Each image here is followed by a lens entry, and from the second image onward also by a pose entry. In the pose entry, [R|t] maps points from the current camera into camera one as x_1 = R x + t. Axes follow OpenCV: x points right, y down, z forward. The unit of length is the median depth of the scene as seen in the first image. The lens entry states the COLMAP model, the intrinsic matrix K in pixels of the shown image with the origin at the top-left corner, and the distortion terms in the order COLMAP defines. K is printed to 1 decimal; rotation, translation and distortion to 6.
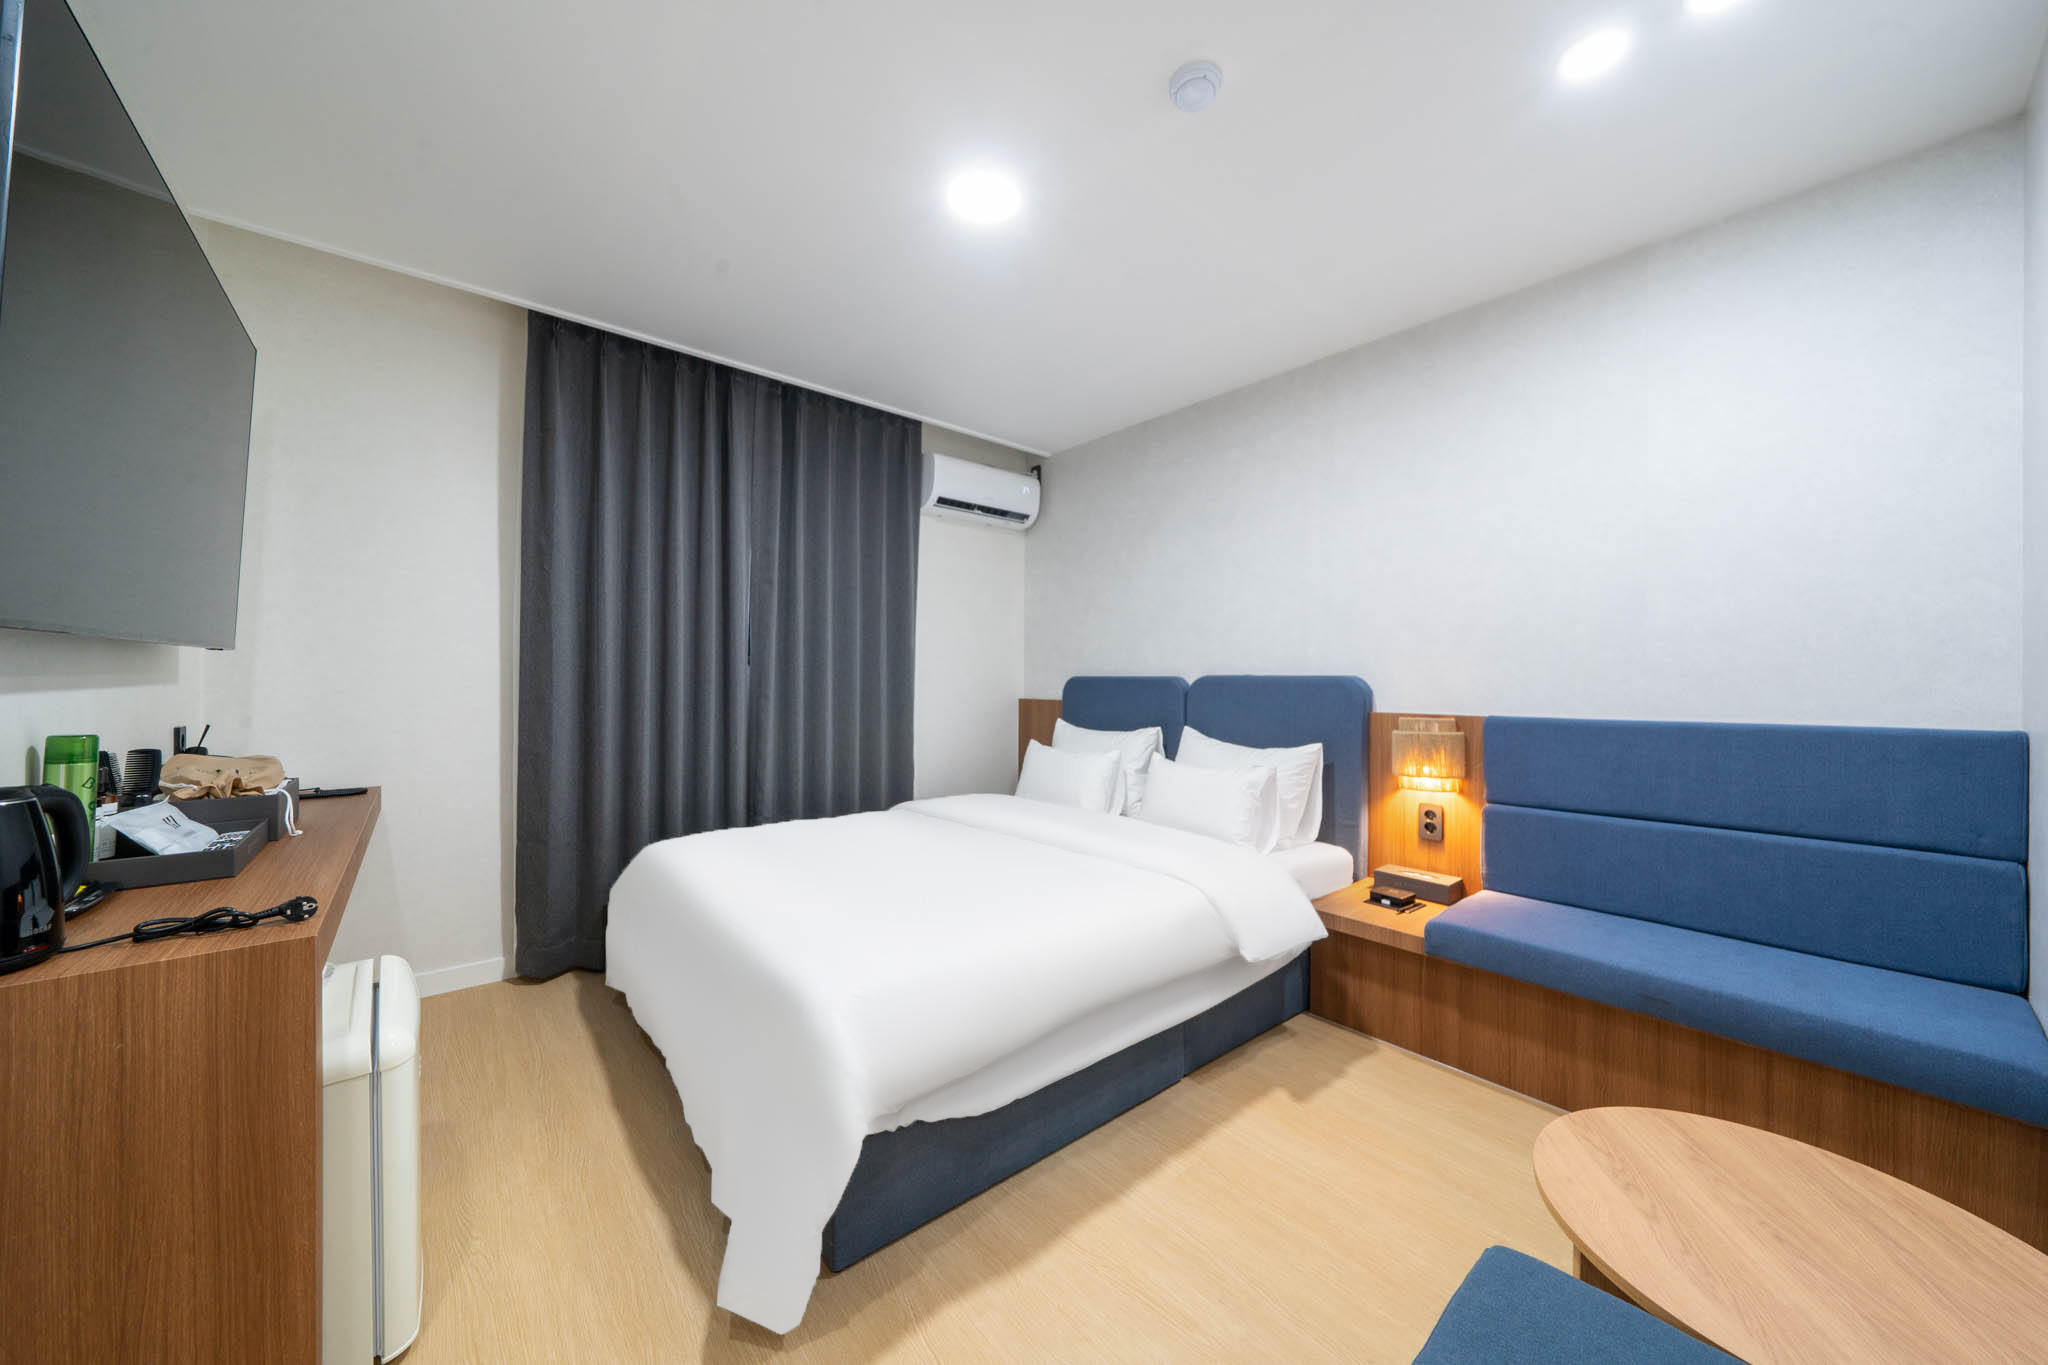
lens RADIAL K [[714.5, 0, 1027.1], [0, 714.5, 680.1], [0, 0, 1]] dist [-0.007880, -0.000088]
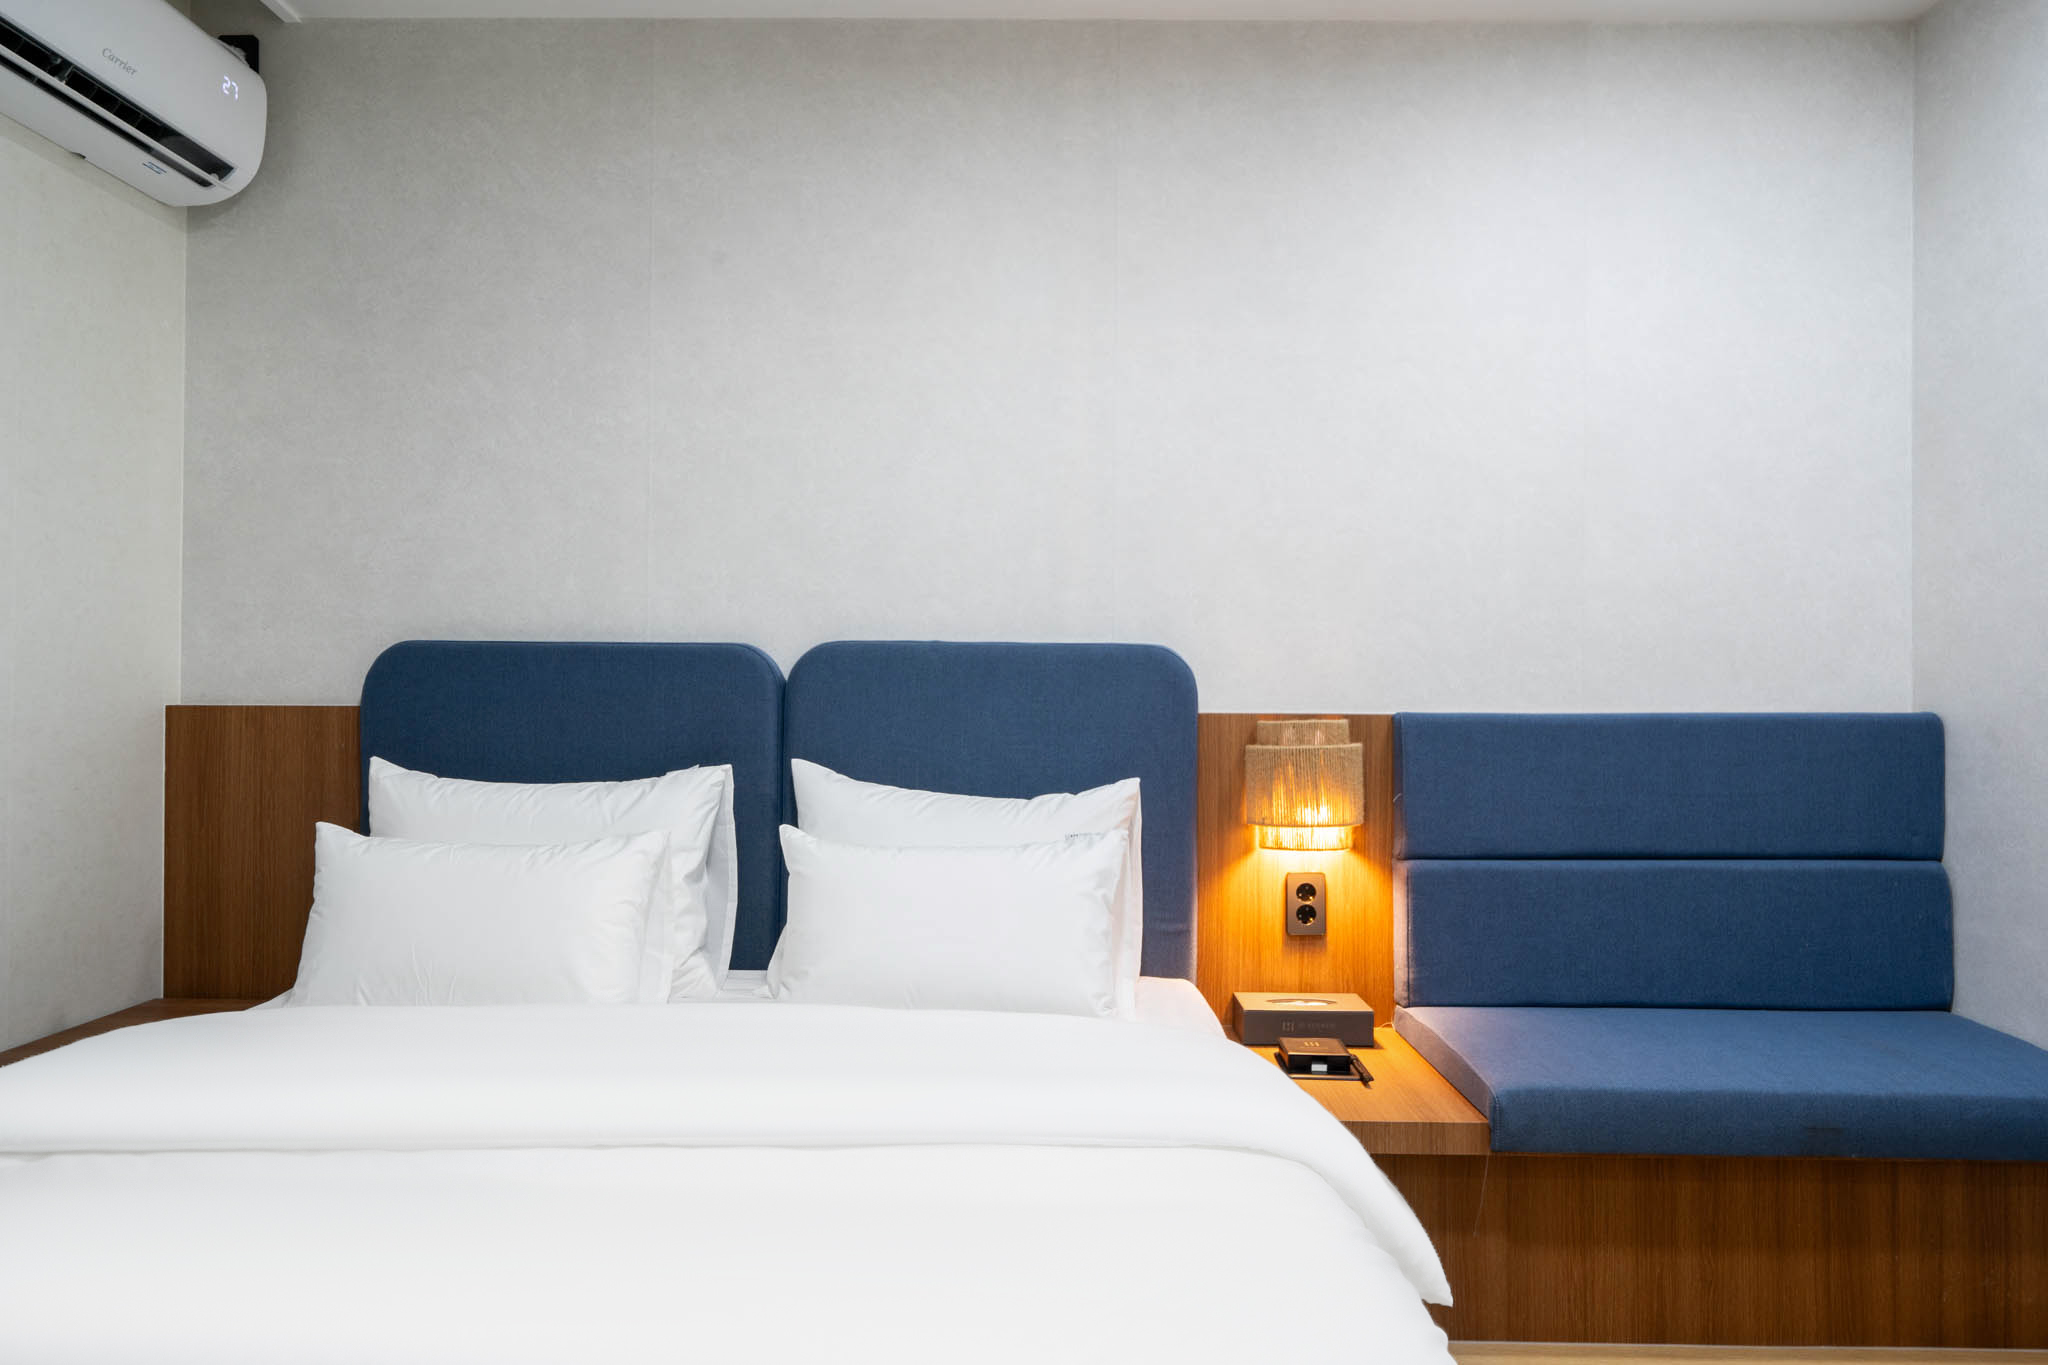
lens RADIAL K [[1159.9, 0, 1022.1], [0, 1159.9, 683.3], [0, 0, 1]] dist [-0.003279, 0.001229]
pose [[0.652904, -0.000085, 0.757441, -0.278971], [-0.003455, 0.999989, 0.003091, 0.022023], [-0.757433, -0.004635, 0.652897, 0.573503]]
